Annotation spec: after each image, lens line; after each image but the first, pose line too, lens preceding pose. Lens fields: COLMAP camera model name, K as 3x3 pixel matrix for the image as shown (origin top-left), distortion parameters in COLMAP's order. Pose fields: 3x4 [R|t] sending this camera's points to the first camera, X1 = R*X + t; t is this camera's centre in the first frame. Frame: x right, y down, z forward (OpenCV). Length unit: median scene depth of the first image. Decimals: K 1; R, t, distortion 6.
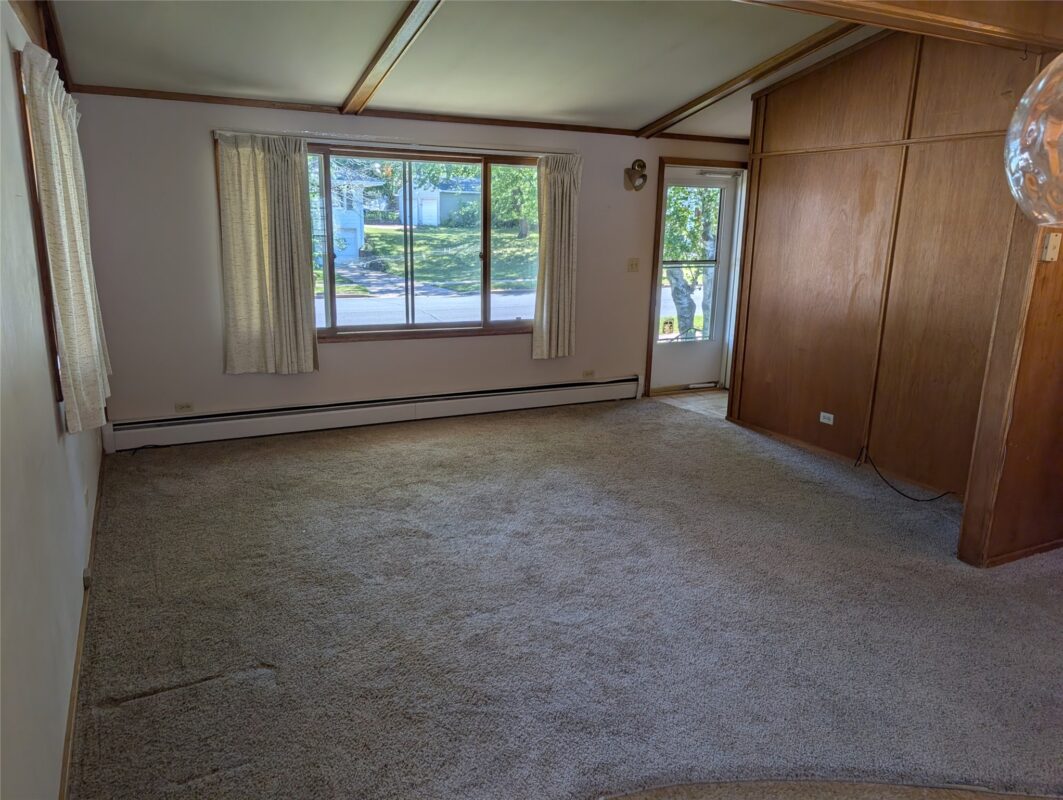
lens RADIAL K [[763.8, 0, 532.4], [0, 763.8, 407.5], [0, 0, 1]] dist [0.014994, -0.013533]
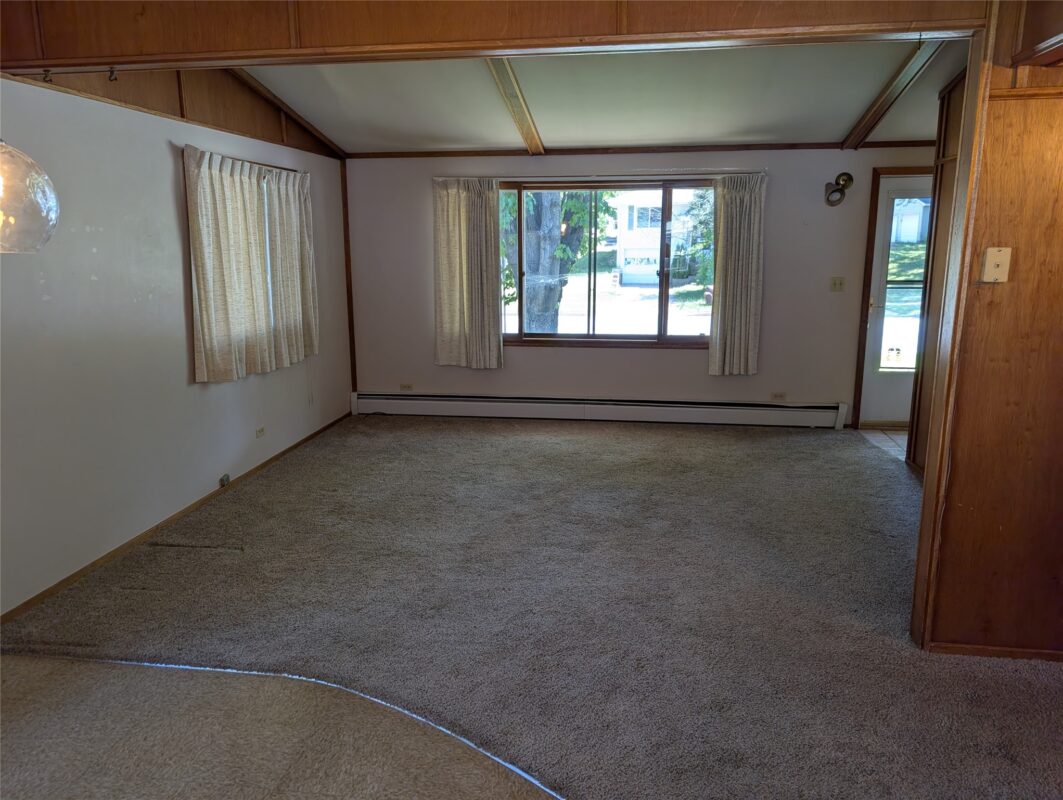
lens RADIAL K [[763.8, 0, 534.9], [0, 763.8, 394.5], [0, 0, 1]] dist [0.014994, -0.013533]
pose [[0.821578, 0.093639, -0.562354, 0.408973], [-0.116402, 0.993191, -0.004681, -0.006840], [0.558087, 0.069305, 0.826883, 0.036370]]
